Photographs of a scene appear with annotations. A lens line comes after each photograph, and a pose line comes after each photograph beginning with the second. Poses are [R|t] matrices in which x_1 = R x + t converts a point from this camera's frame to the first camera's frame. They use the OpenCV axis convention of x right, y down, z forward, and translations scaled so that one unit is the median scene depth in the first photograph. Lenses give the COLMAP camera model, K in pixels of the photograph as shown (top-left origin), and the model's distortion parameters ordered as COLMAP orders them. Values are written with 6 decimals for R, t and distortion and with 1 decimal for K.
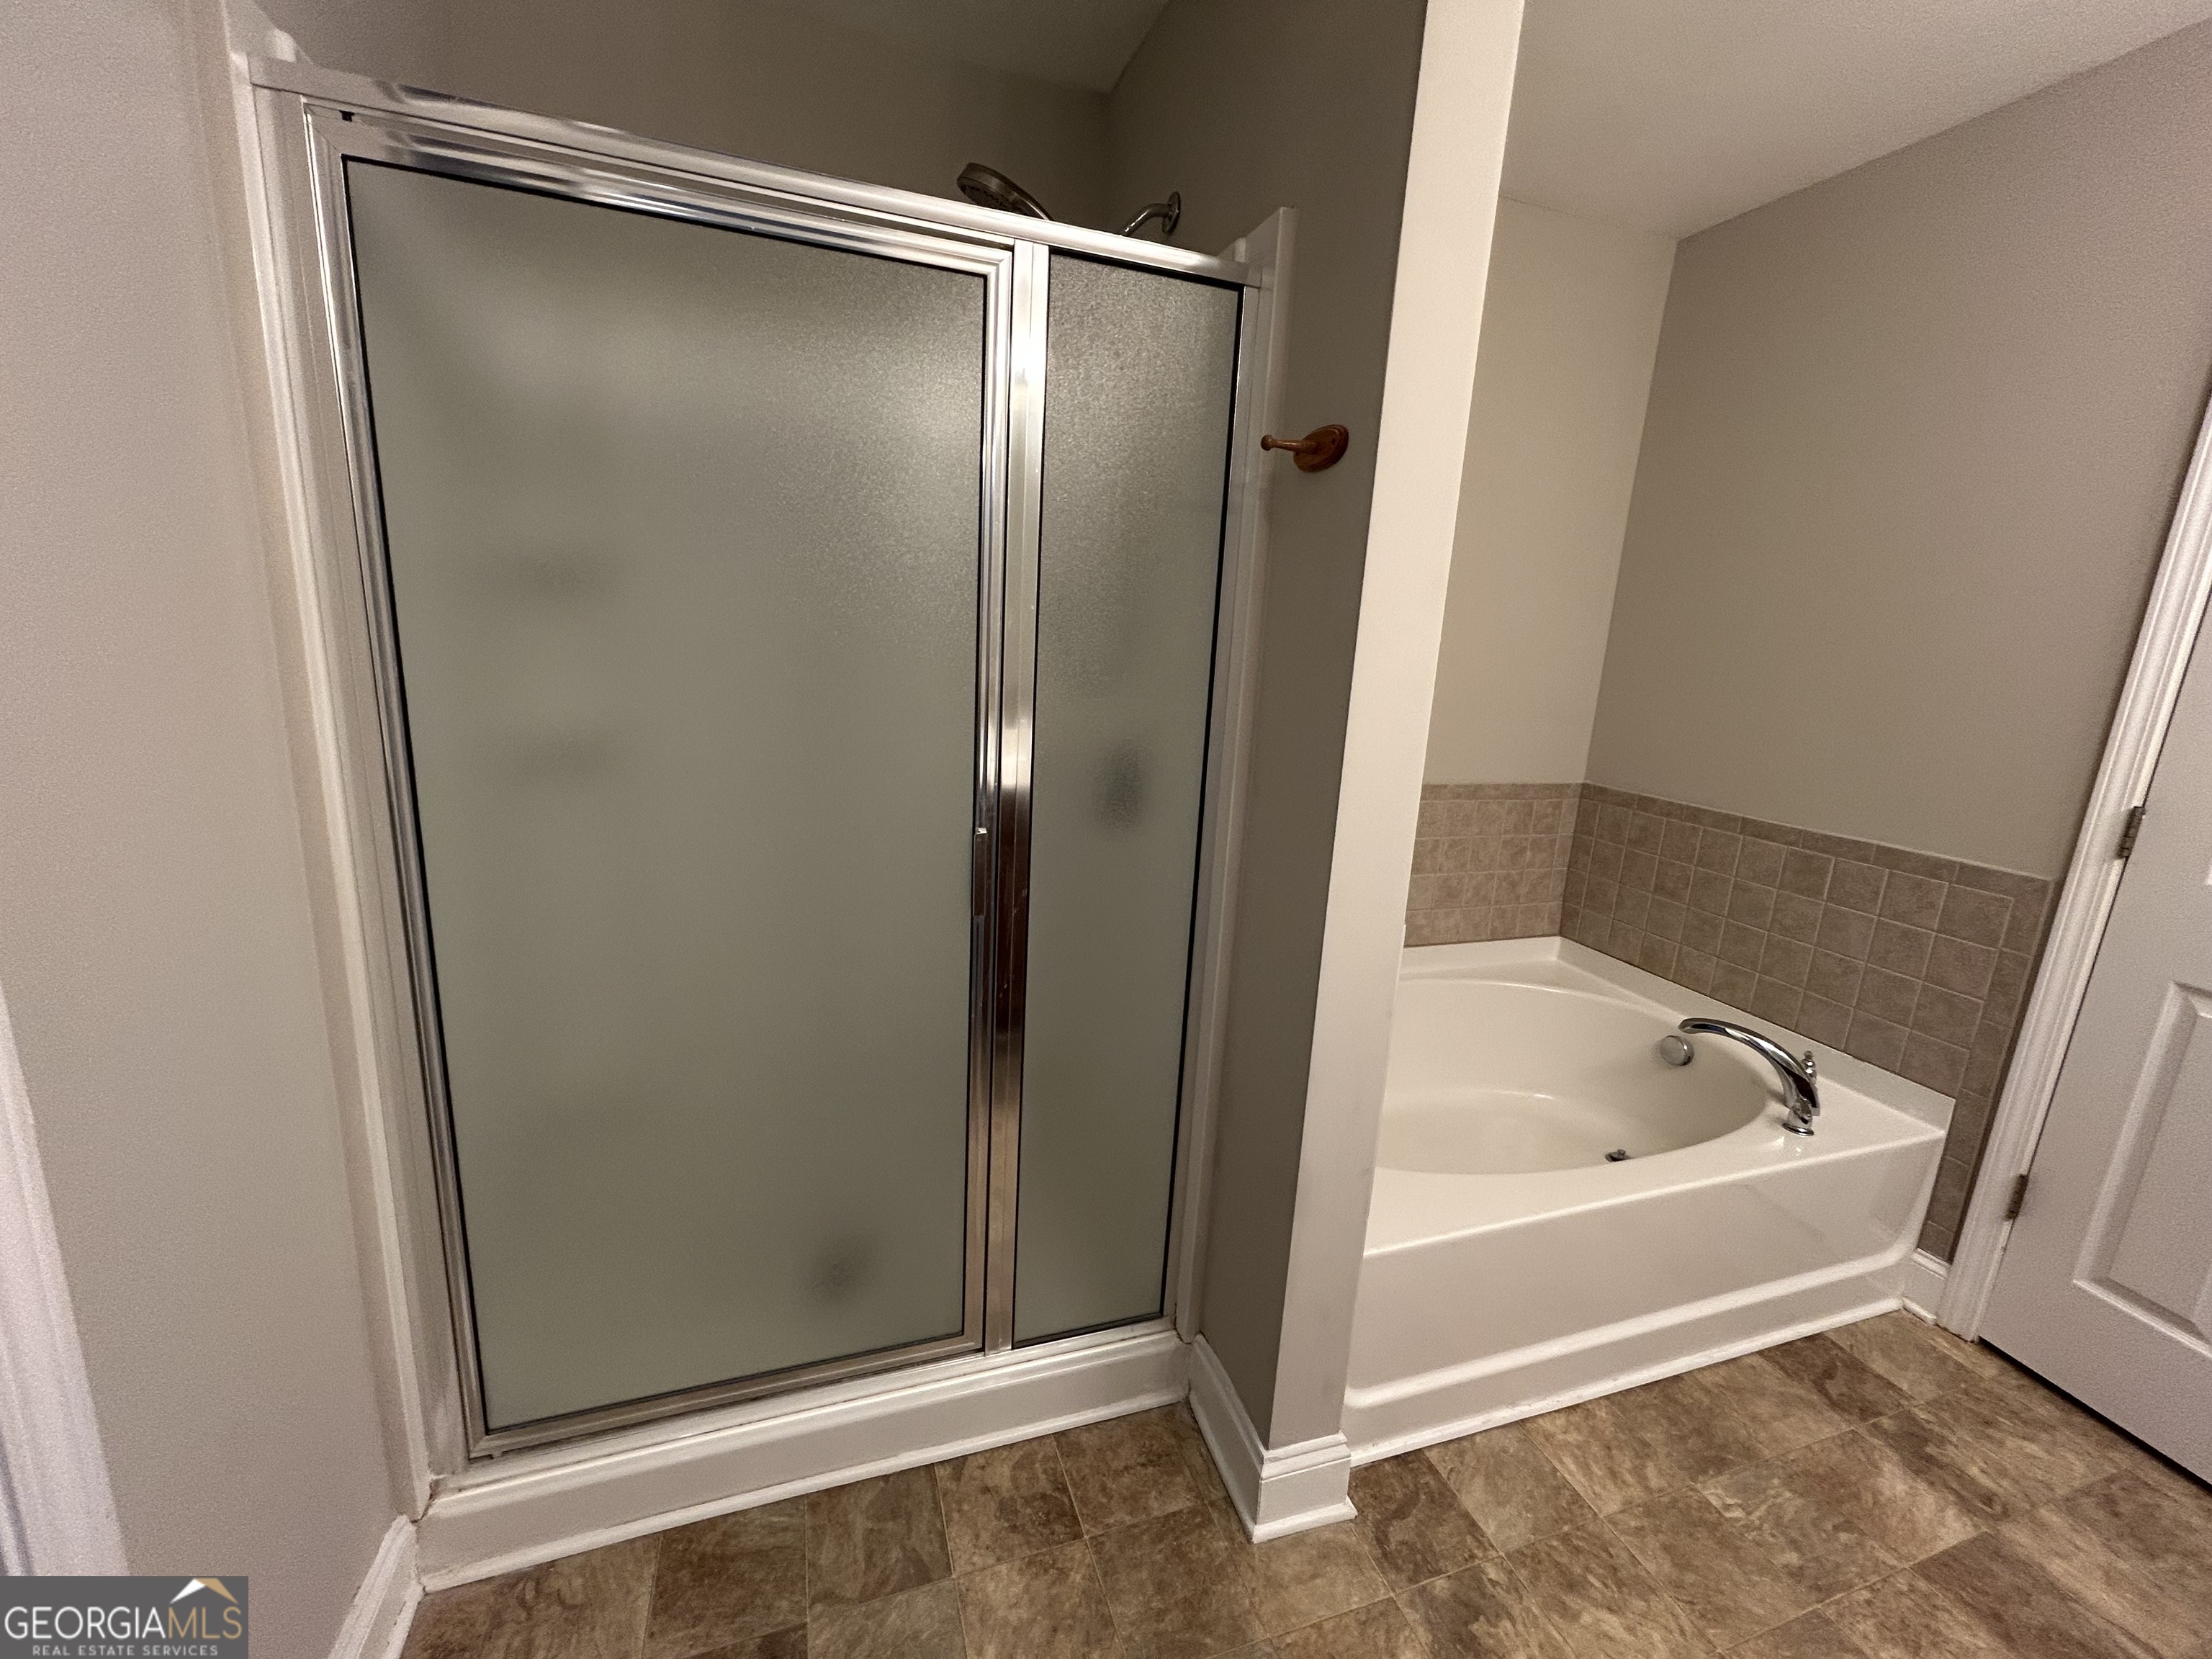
lens RADIAL K [[896.5, 0, 1110.1], [0, 896.5, 832.2], [0, 0, 1]] dist [-0.001332, 0.000517]
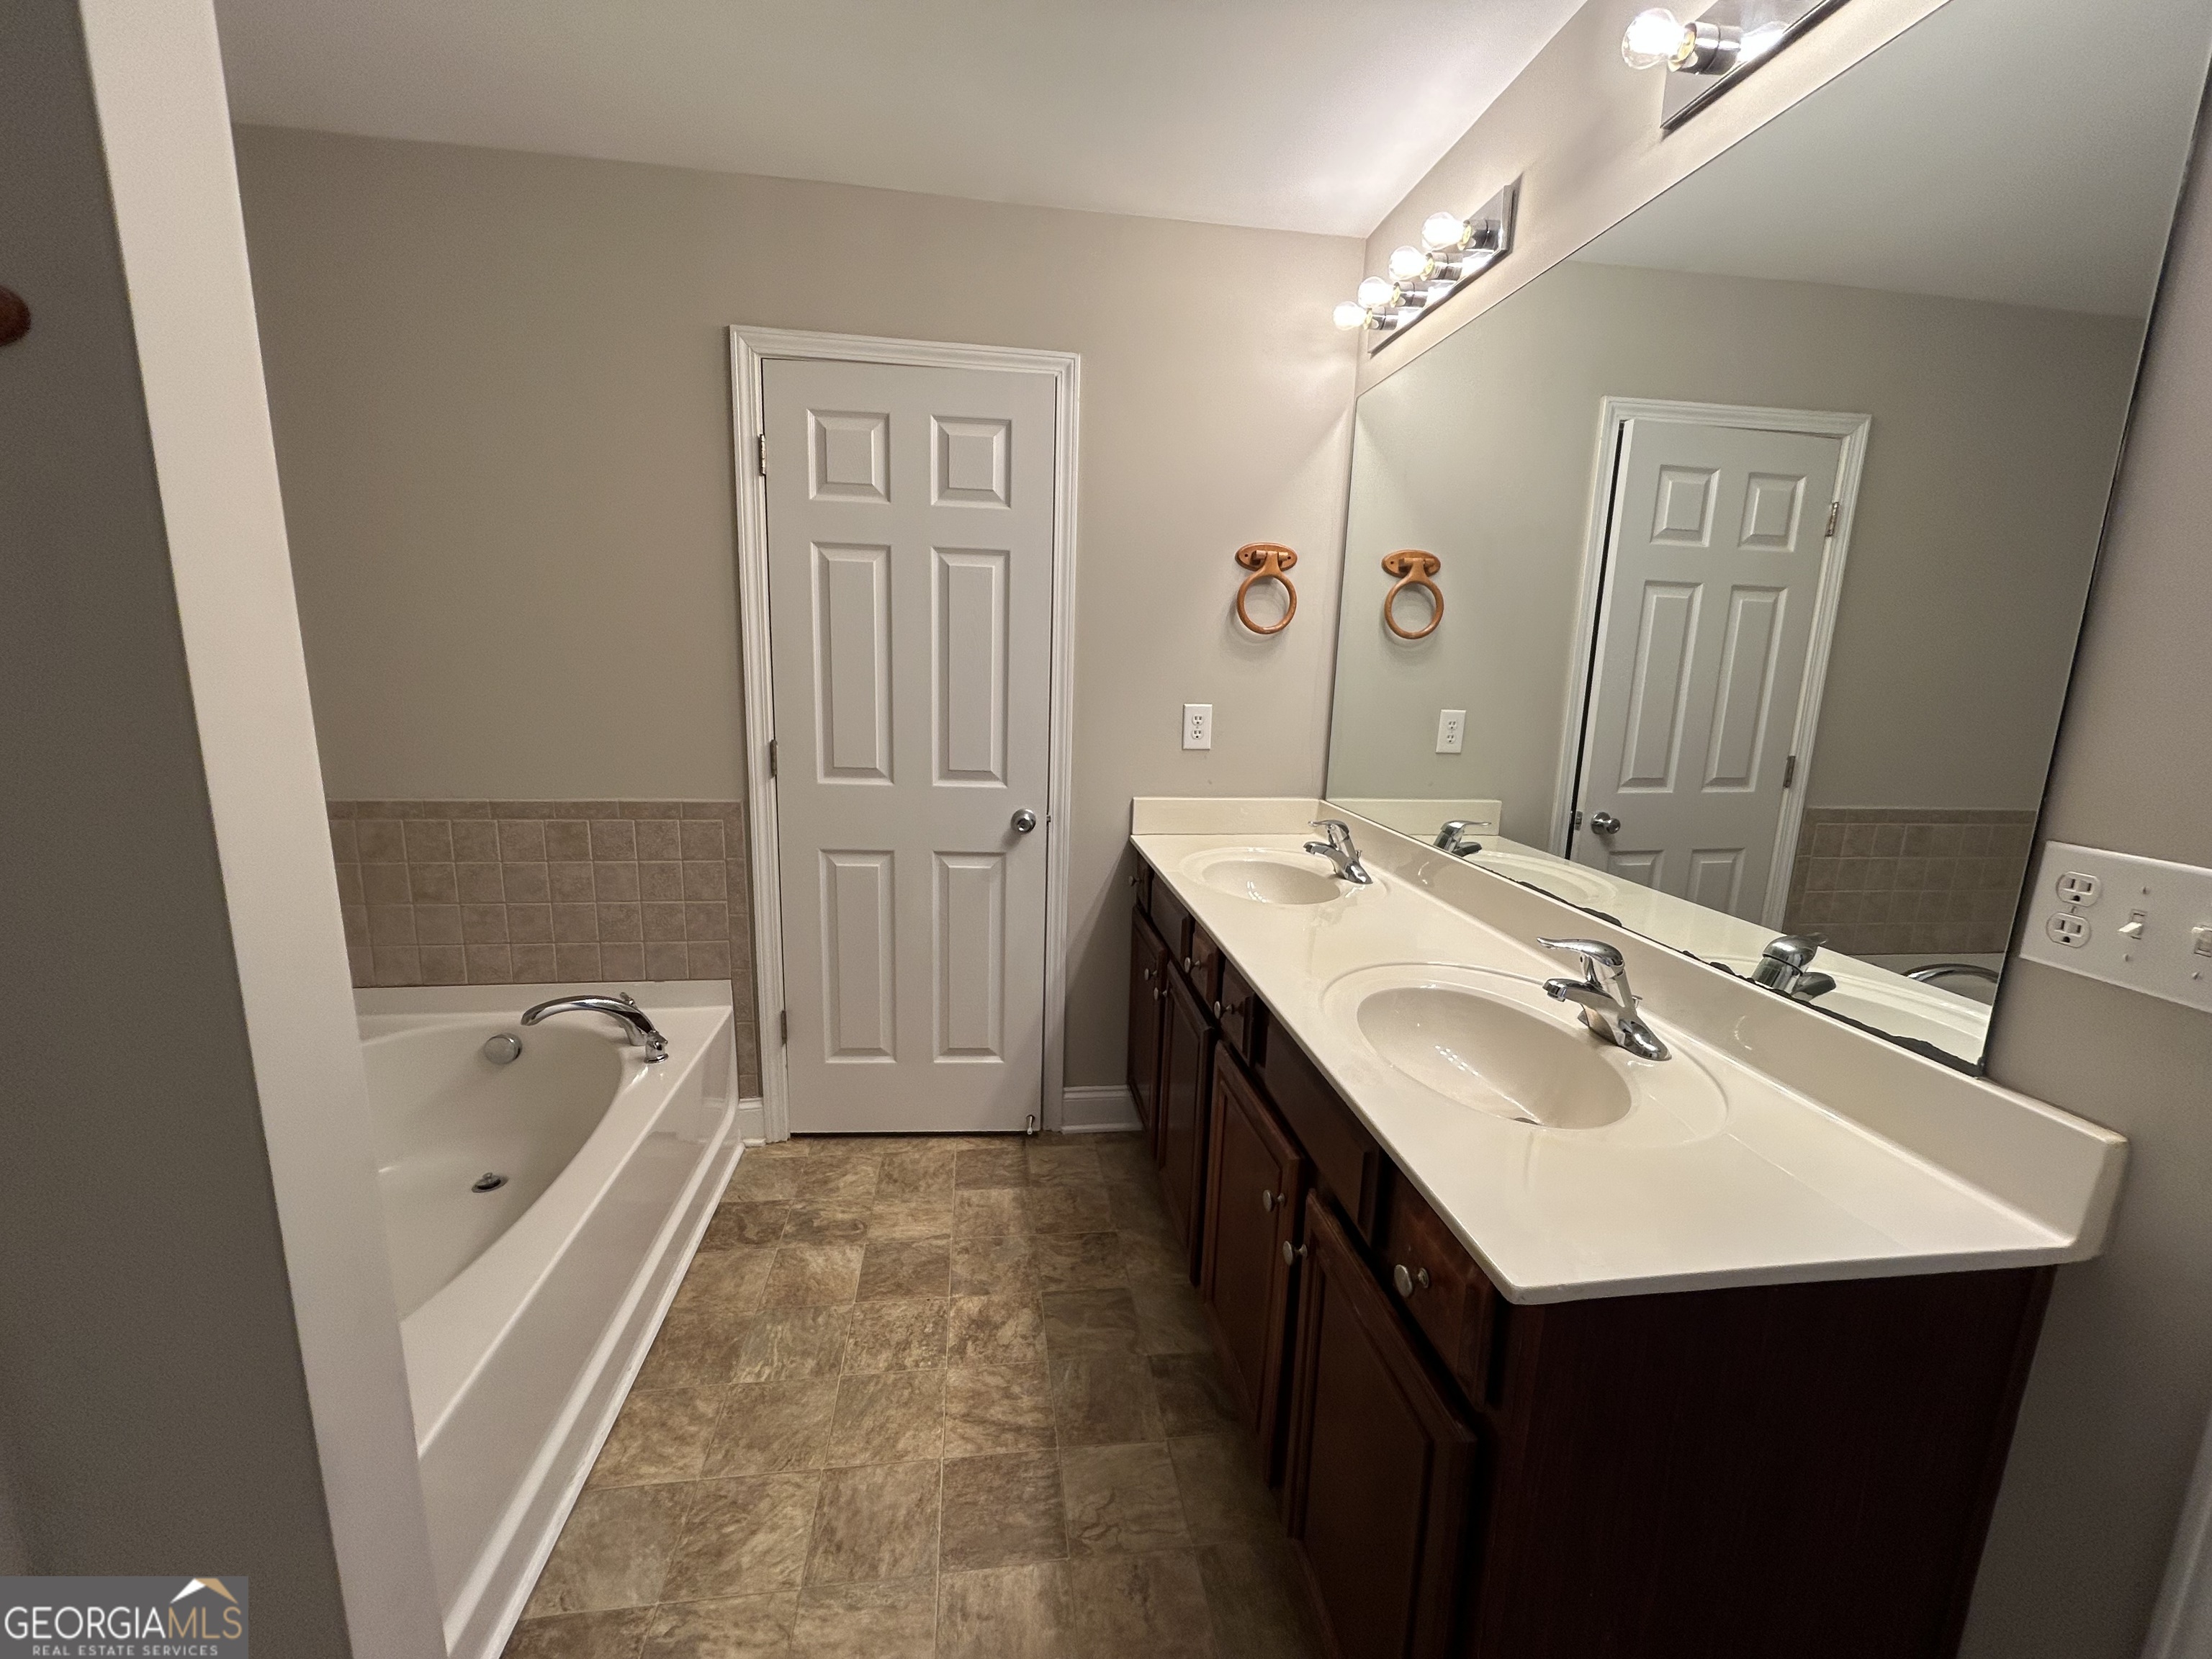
lens RADIAL K [[896.5, 0, 1104.7], [0, 896.5, 819.2], [0, 0, 1]] dist [-0.001332, 0.000517]
pose [[0.192369, -0.217996, 0.956803, -0.169090], [0.194055, 0.964210, 0.180668, -0.064957], [-0.961944, 0.150917, 0.227788, 0.169751]]
